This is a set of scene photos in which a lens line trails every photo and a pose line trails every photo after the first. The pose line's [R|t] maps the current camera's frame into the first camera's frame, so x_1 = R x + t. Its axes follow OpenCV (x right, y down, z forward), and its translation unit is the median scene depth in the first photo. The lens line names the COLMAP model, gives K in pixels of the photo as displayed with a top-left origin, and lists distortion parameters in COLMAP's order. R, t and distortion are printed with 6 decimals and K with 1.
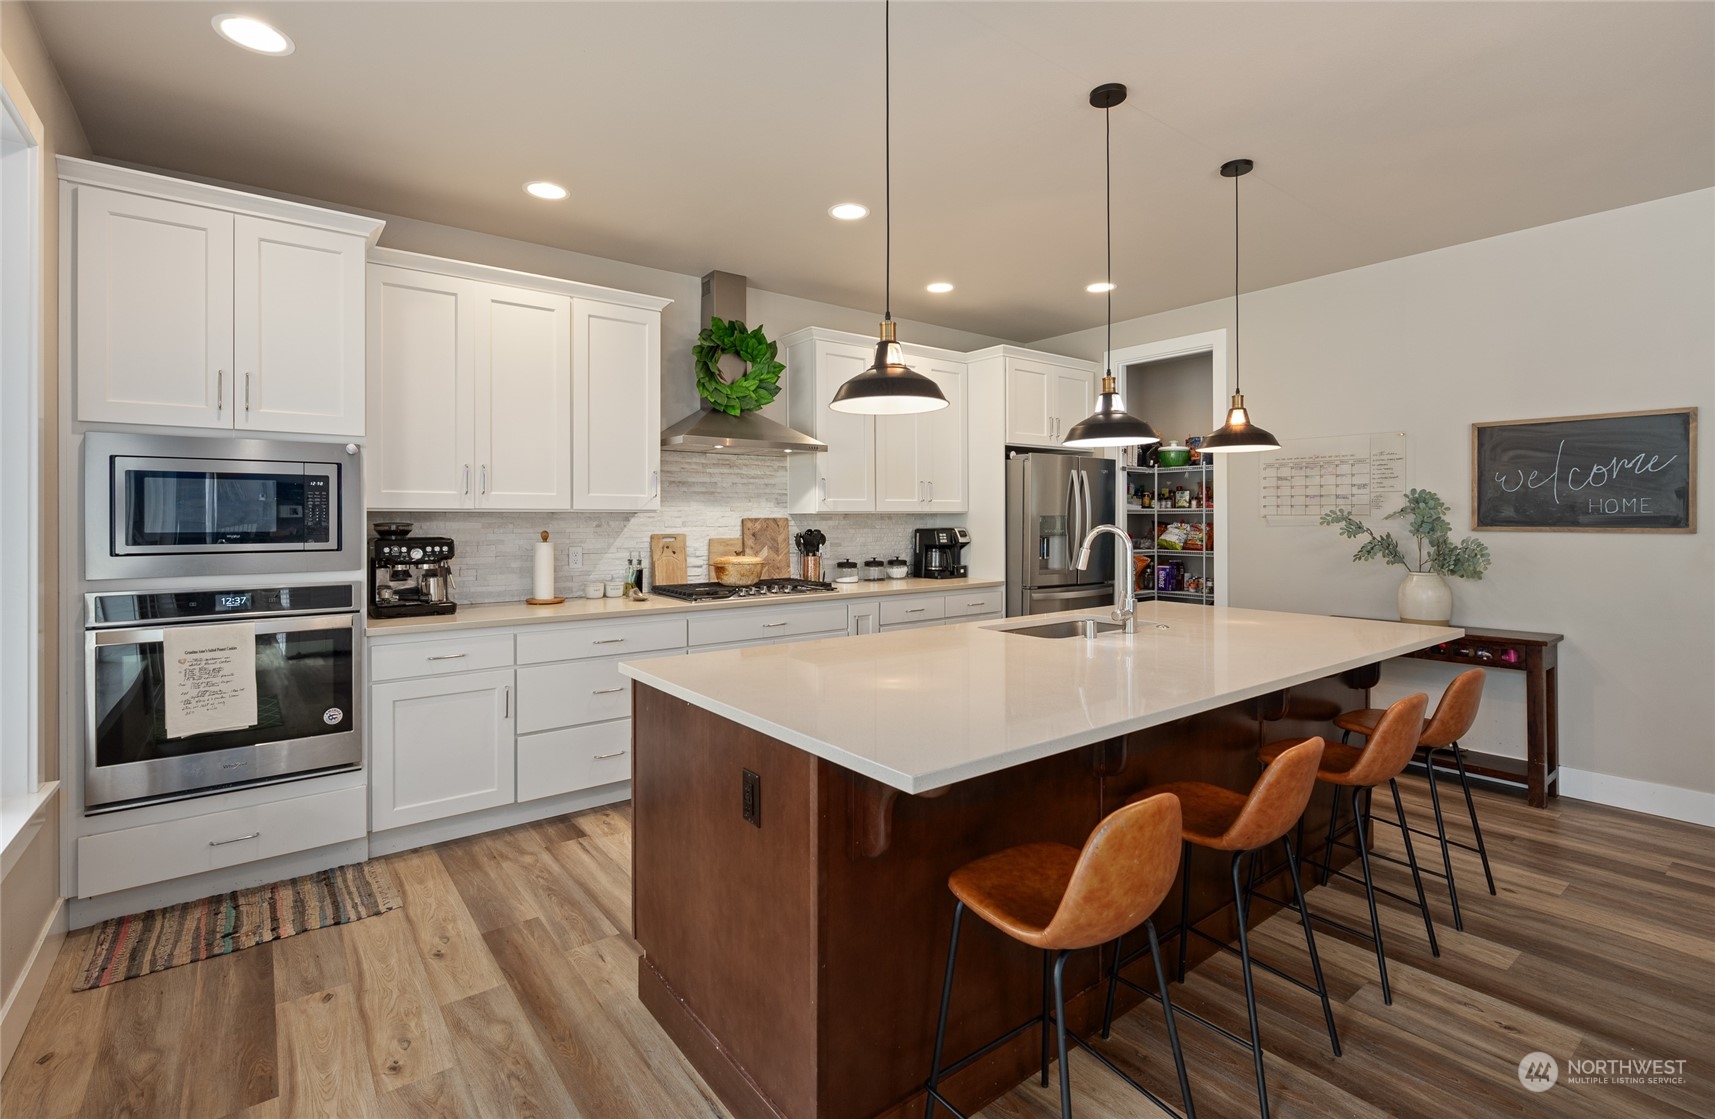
lens RADIAL K [[778.9, 0, 857.0], [0, 778.9, 511.0], [0, 0, 1]] dist [-0.002791, -0.000153]
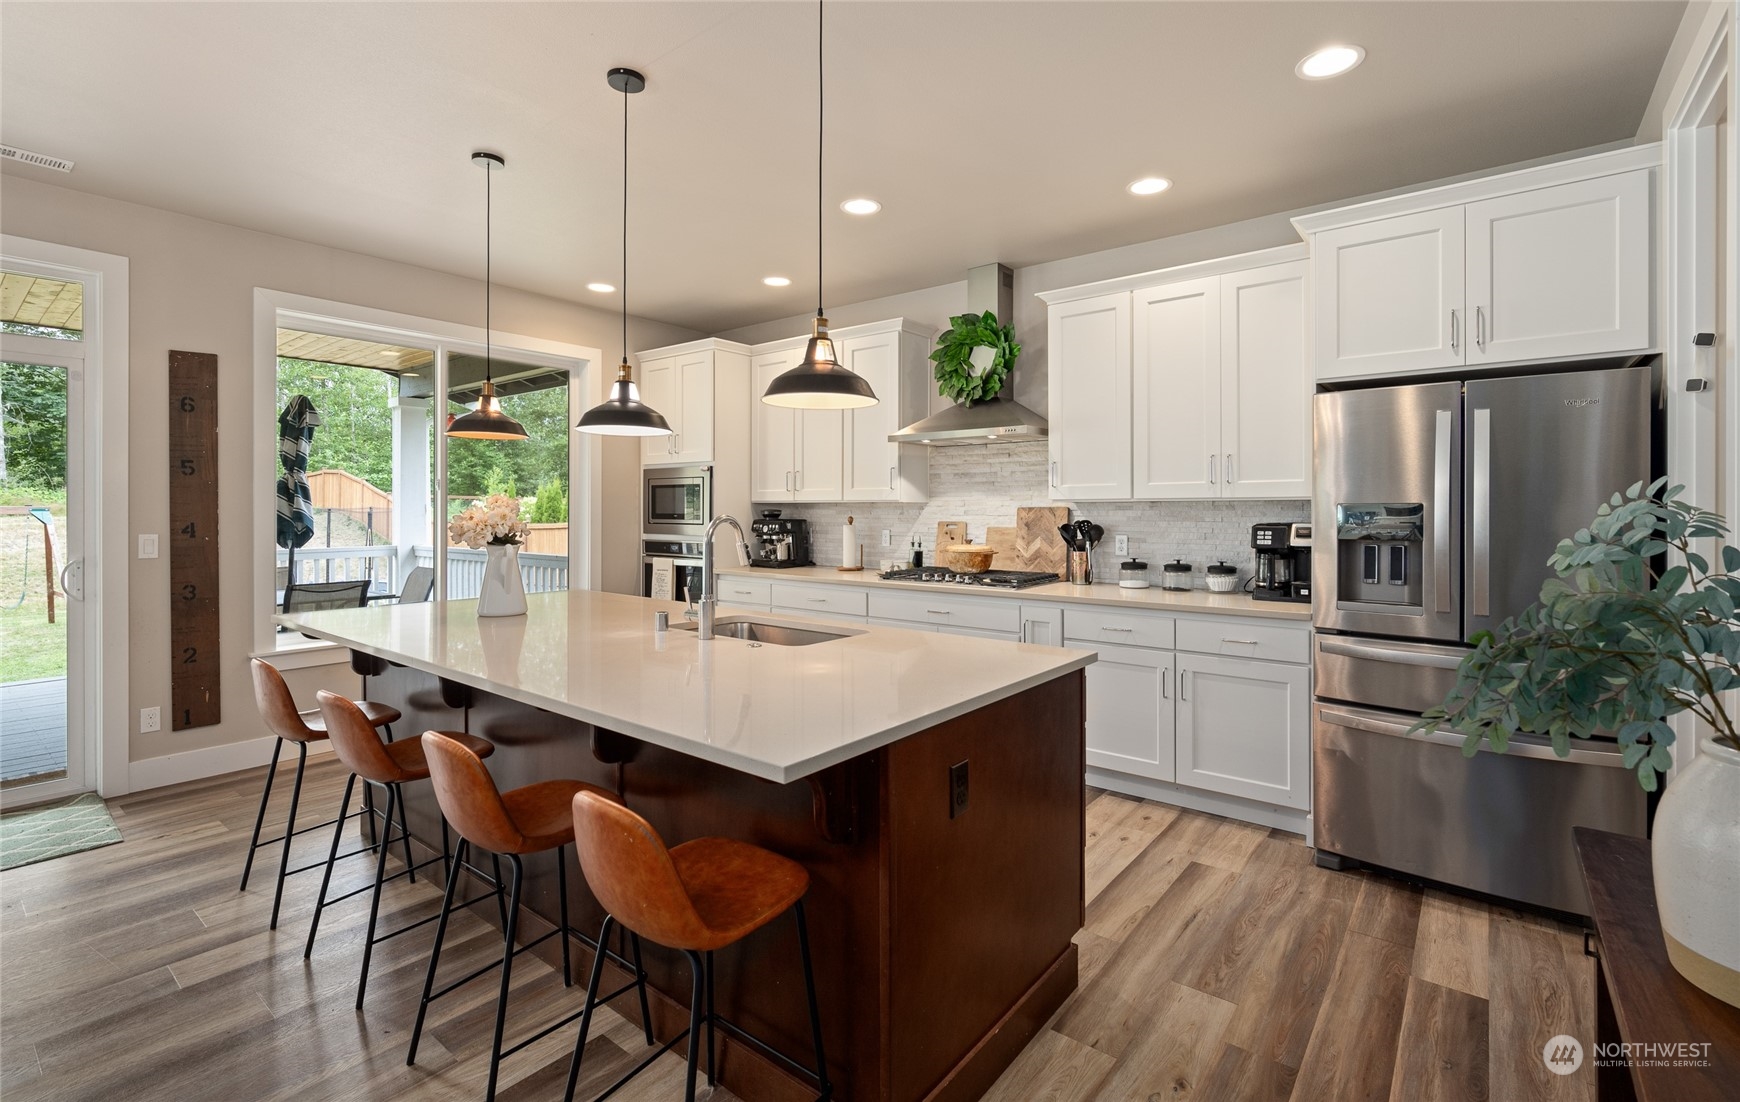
lens RADIAL K [[781.7, 0, 870.2], [0, 781.7, 514.1], [0, 0, 1]] dist [0.001950, 0.000124]
pose [[0.243426, 0.009303, -0.969875, 0.773429], [0.007486, 0.999906, 0.011470, 0.005277], [0.969891, -0.010052, 0.243334, 0.593331]]
